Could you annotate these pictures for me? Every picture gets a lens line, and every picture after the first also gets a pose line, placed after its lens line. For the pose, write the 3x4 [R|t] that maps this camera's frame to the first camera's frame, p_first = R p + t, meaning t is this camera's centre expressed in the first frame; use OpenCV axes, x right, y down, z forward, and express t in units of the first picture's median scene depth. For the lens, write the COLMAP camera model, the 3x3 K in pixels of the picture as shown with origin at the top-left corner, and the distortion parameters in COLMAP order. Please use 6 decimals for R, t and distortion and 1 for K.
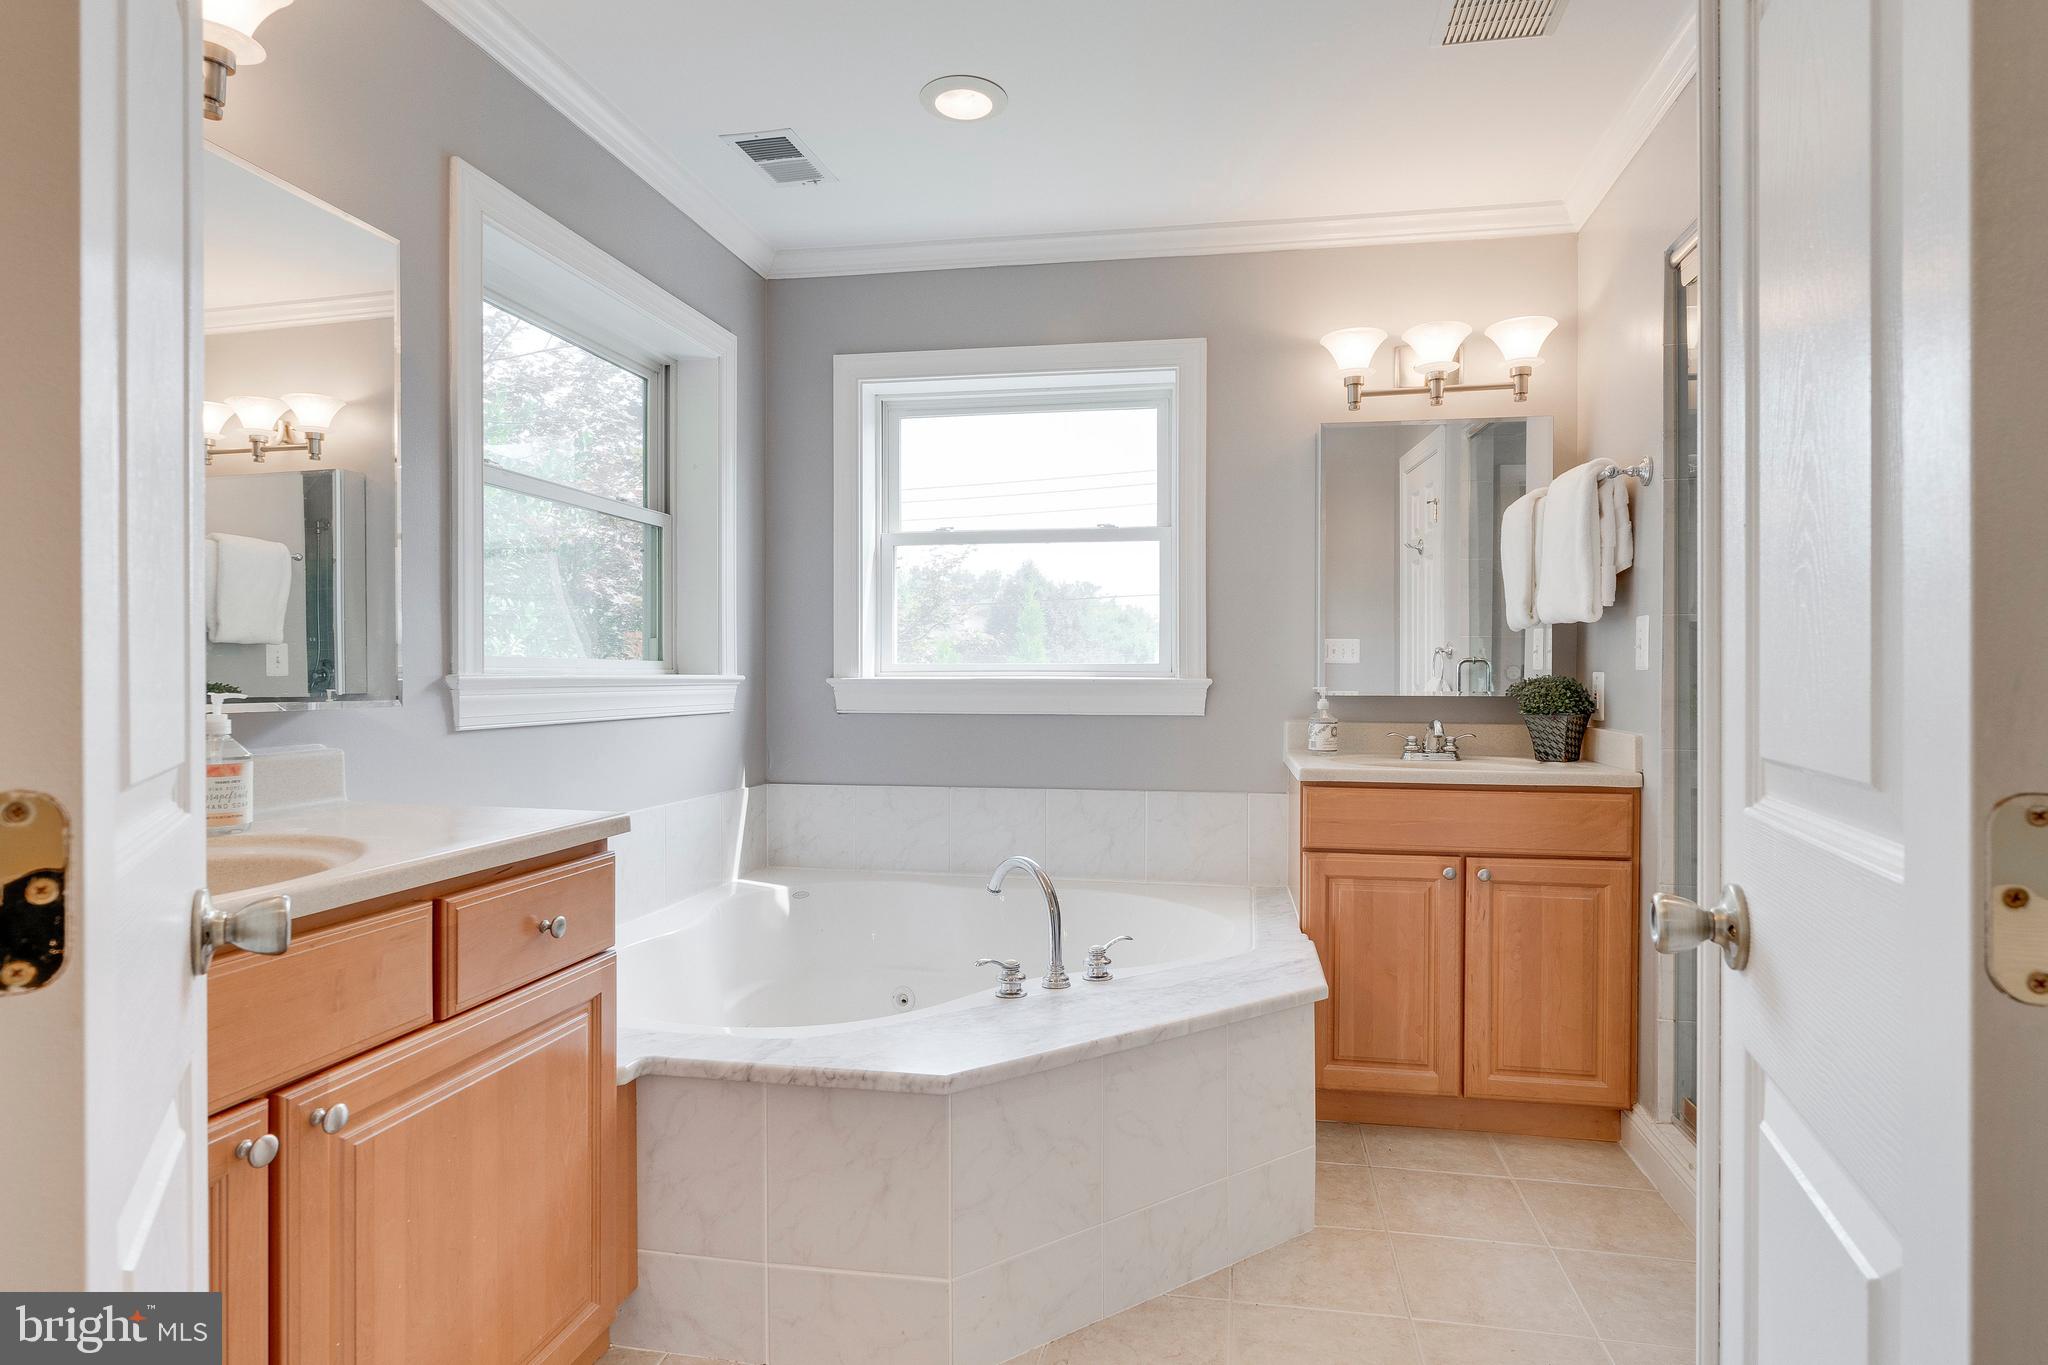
lens RADIAL K [[1214.4, 0, 1021.8], [0, 1214.4, 688.2], [0, 0, 1]] dist [-0.003580, -0.001169]
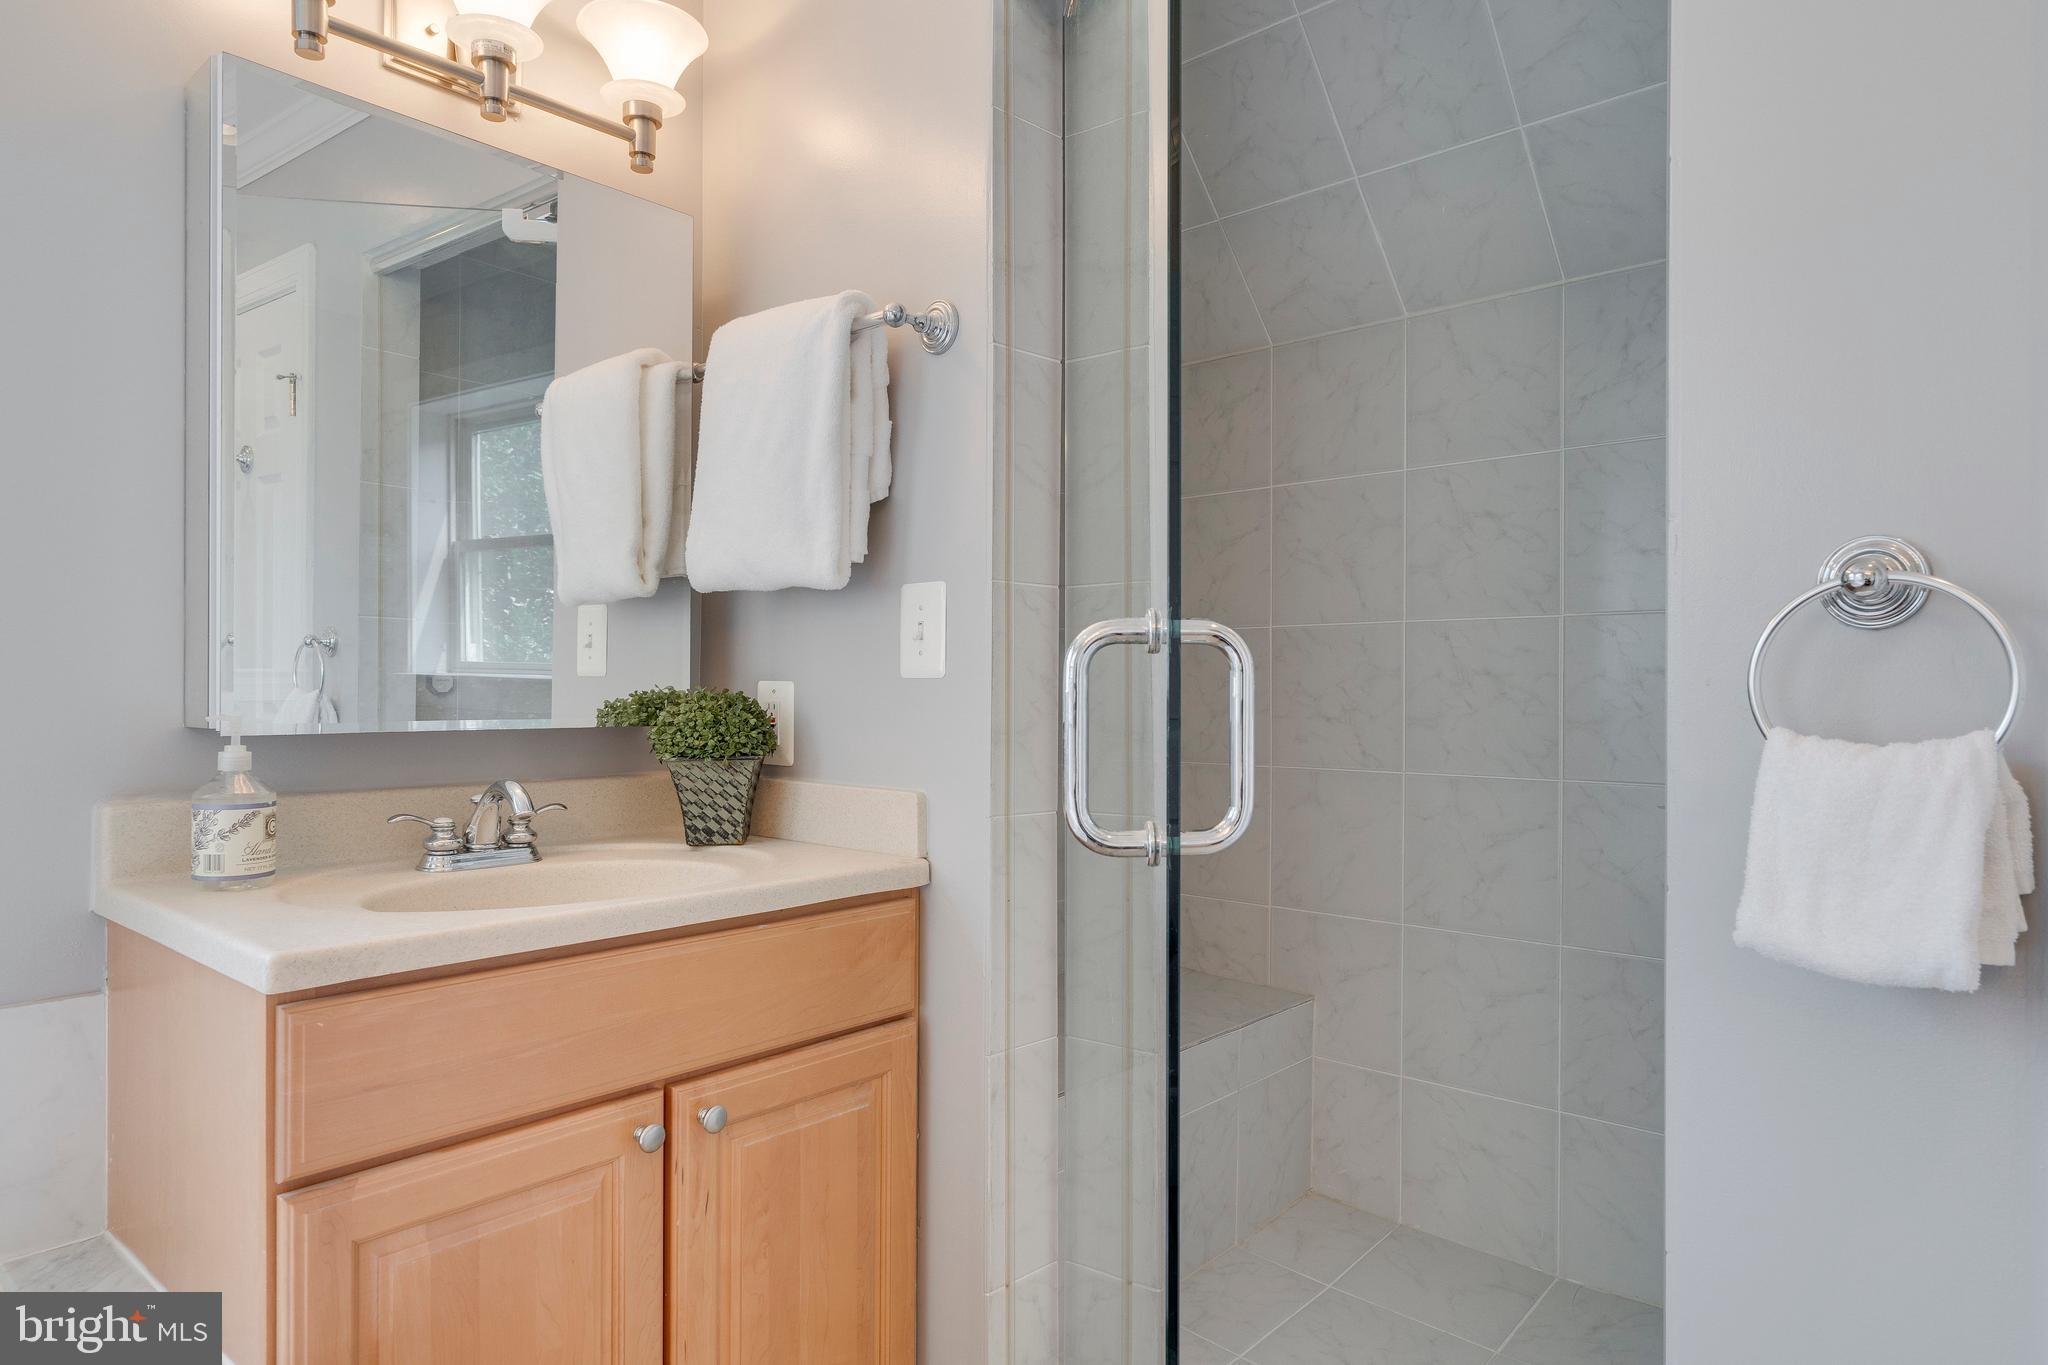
lens RADIAL K [[1214.4, 0, 1021.8], [0, 1214.4, 688.2], [0, 0, 1]] dist [-0.003580, -0.001169]
pose [[0.511488, -0.001936, 0.859288, 0.042870], [0.007552, 0.999969, -0.002243, -0.007989], [-0.859257, 0.007636, 0.511487, 0.639405]]
